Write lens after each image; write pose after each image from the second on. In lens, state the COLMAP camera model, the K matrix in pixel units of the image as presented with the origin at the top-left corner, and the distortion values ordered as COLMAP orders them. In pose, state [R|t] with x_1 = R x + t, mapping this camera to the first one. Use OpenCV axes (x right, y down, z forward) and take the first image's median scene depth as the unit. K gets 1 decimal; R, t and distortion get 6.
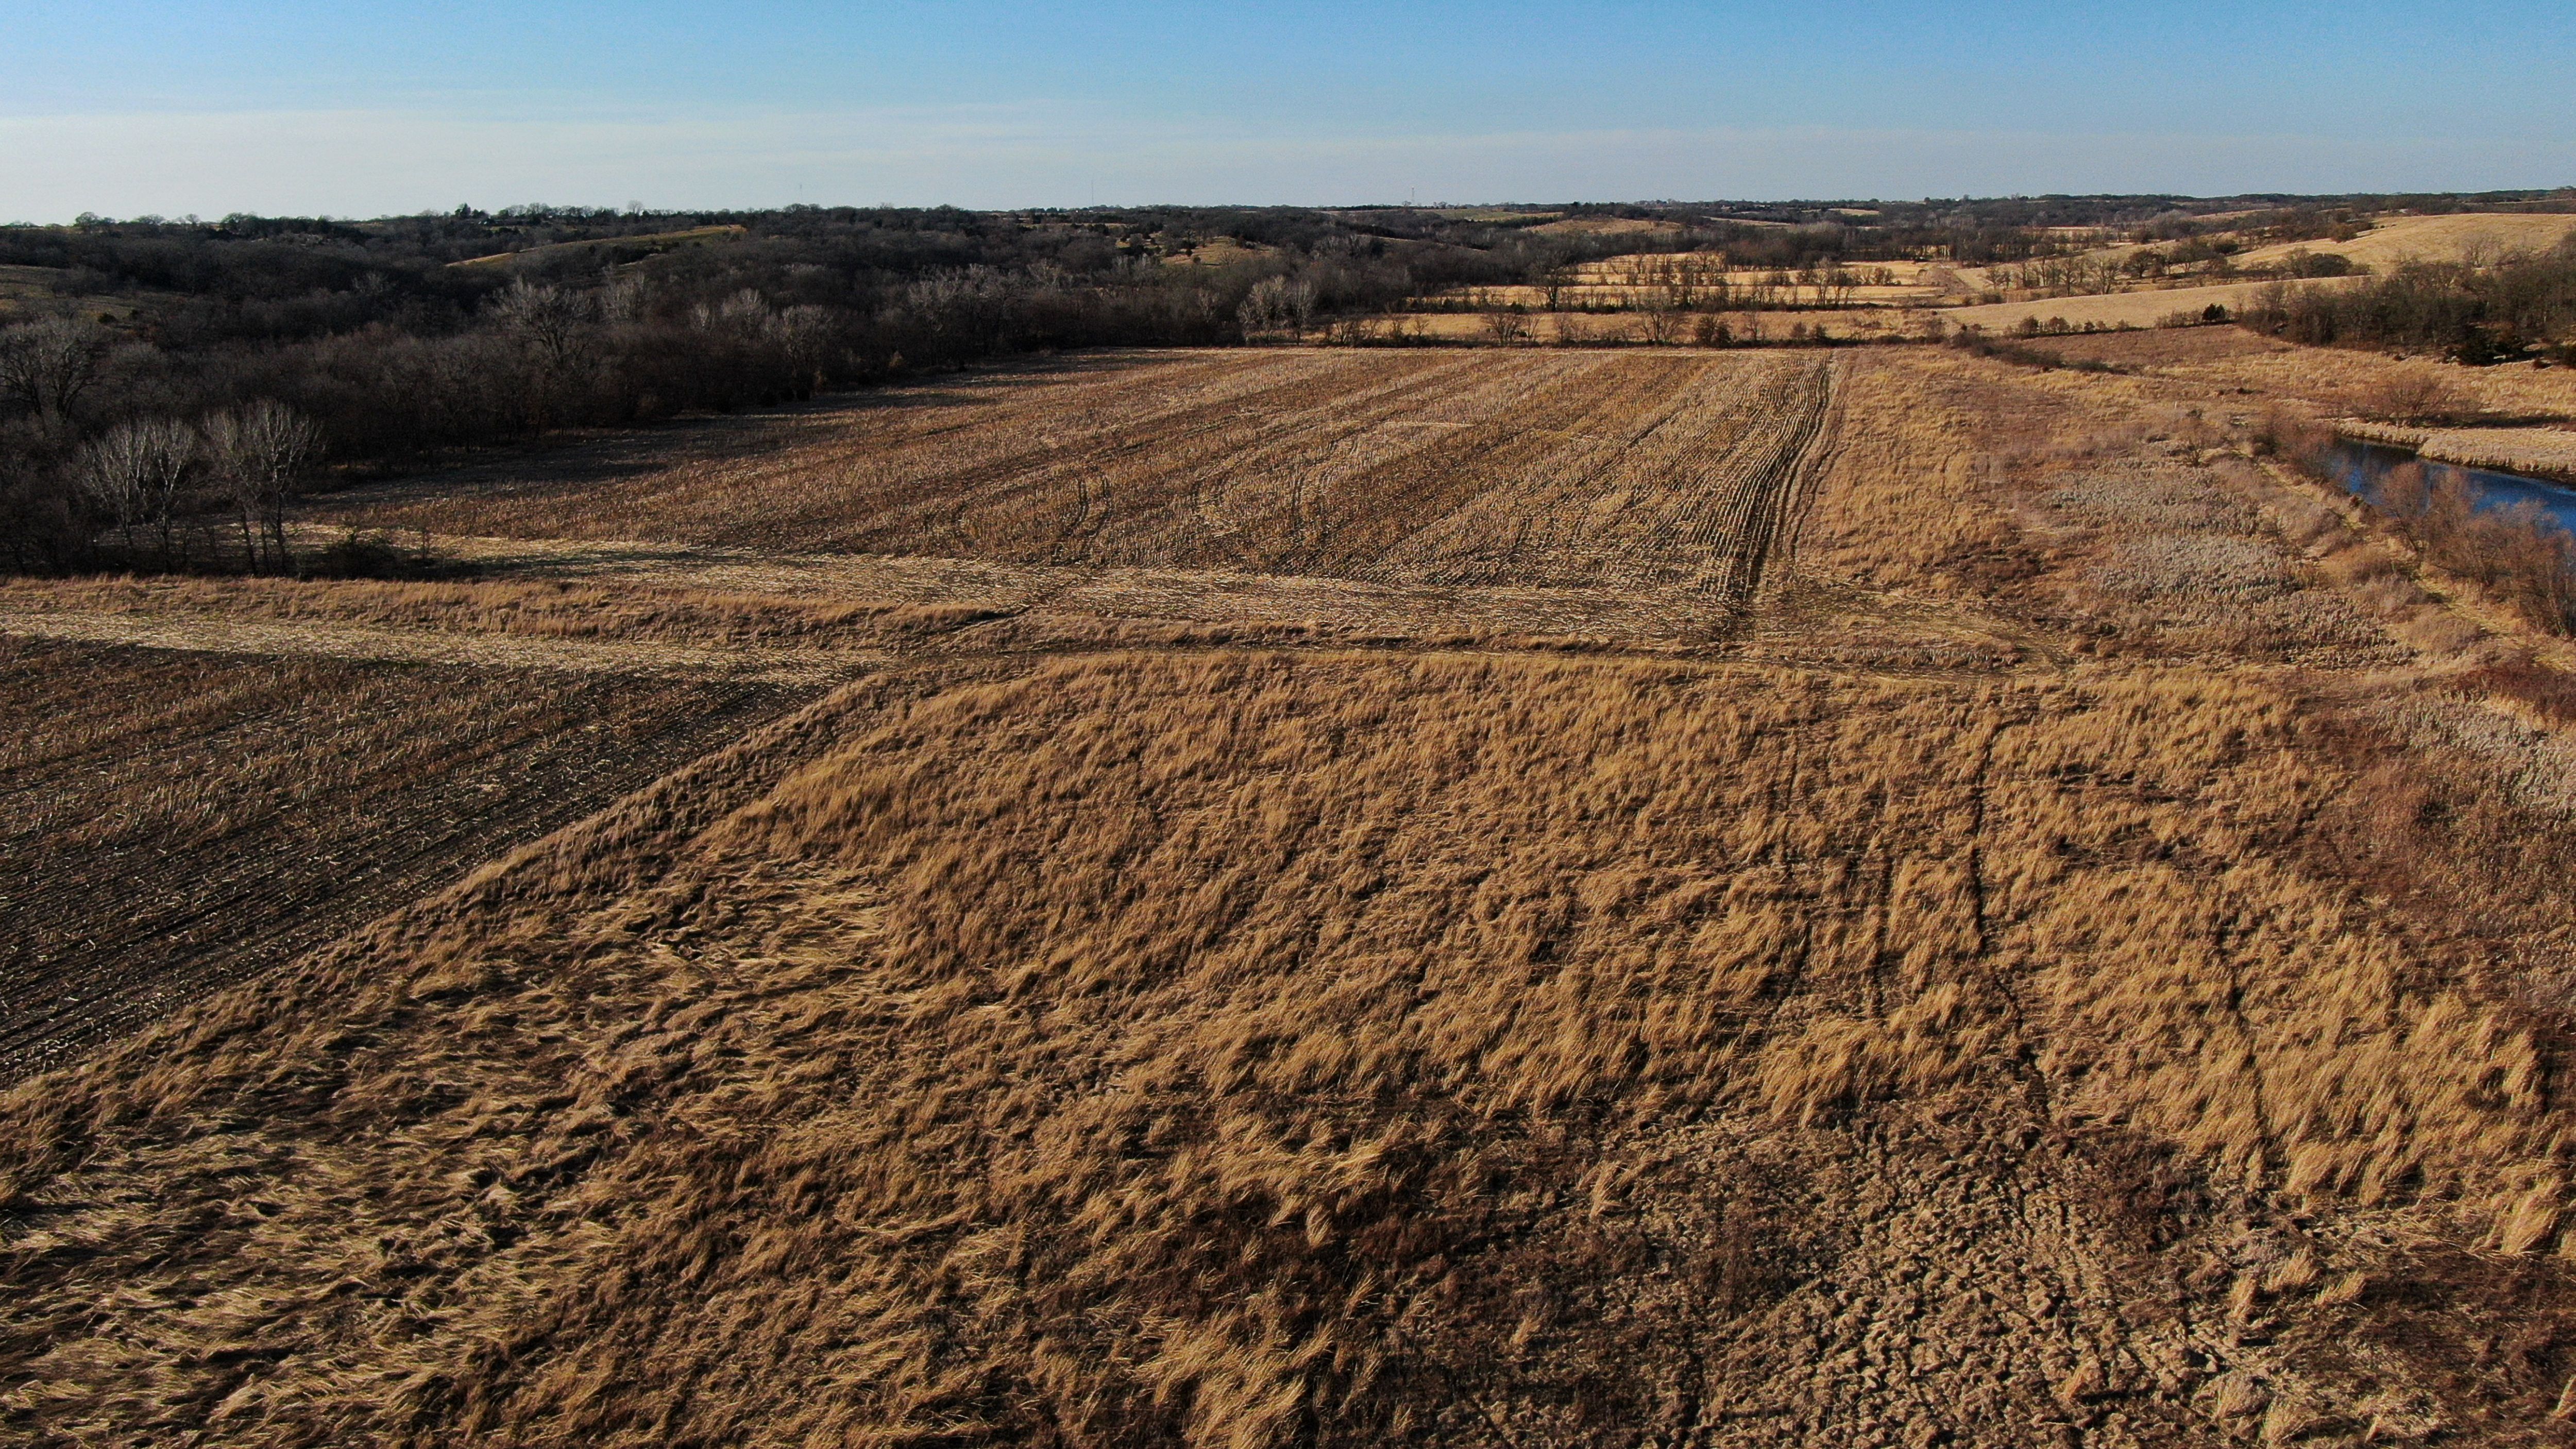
lens RADIAL K [[1859.9, 0, 1288.8], [0, 1859.9, 705.7], [0, 0, 1]] dist [-0.020387, 0.011106]
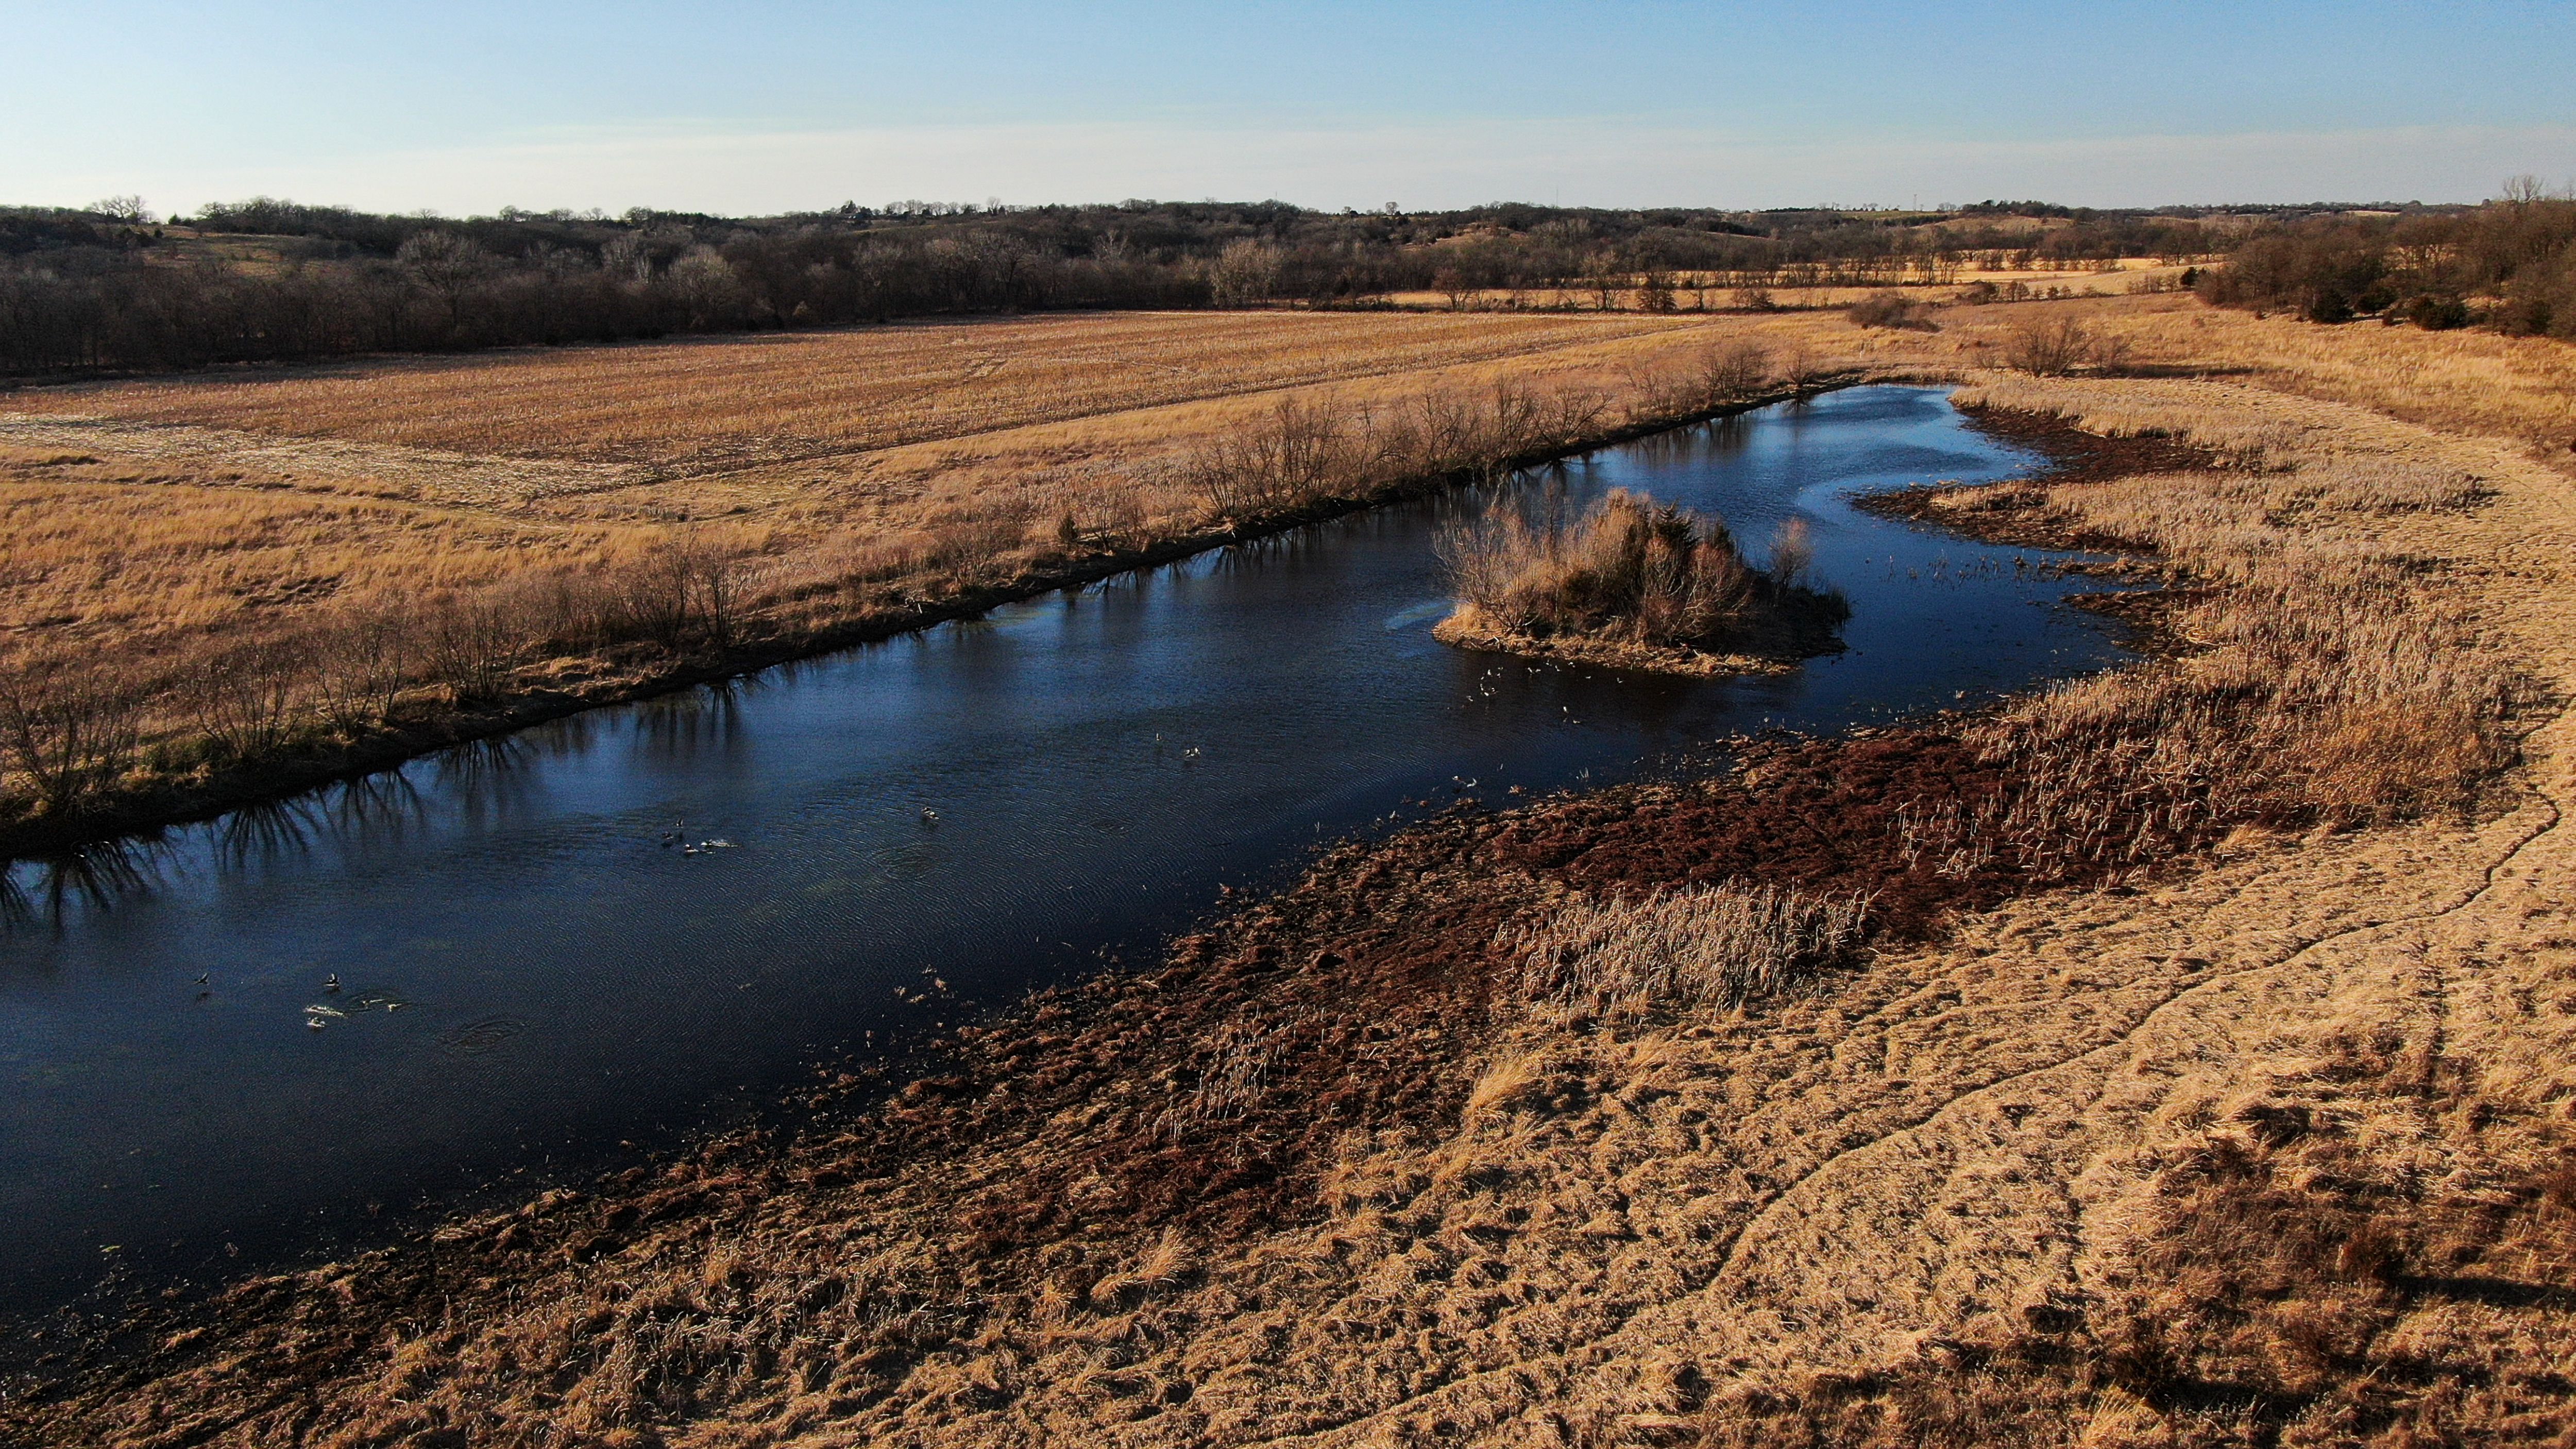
lens RADIAL K [[1859.9, 0, 1282.7], [0, 1859.9, 712.0], [0, 0, 1]] dist [-0.020387, 0.011106]
pose [[0.962136, 0.067815, -0.263998, 0.747569], [-0.068537, 0.997627, 0.006485, 0.037251], [0.263812, 0.011854, 0.964501, 0.104288]]
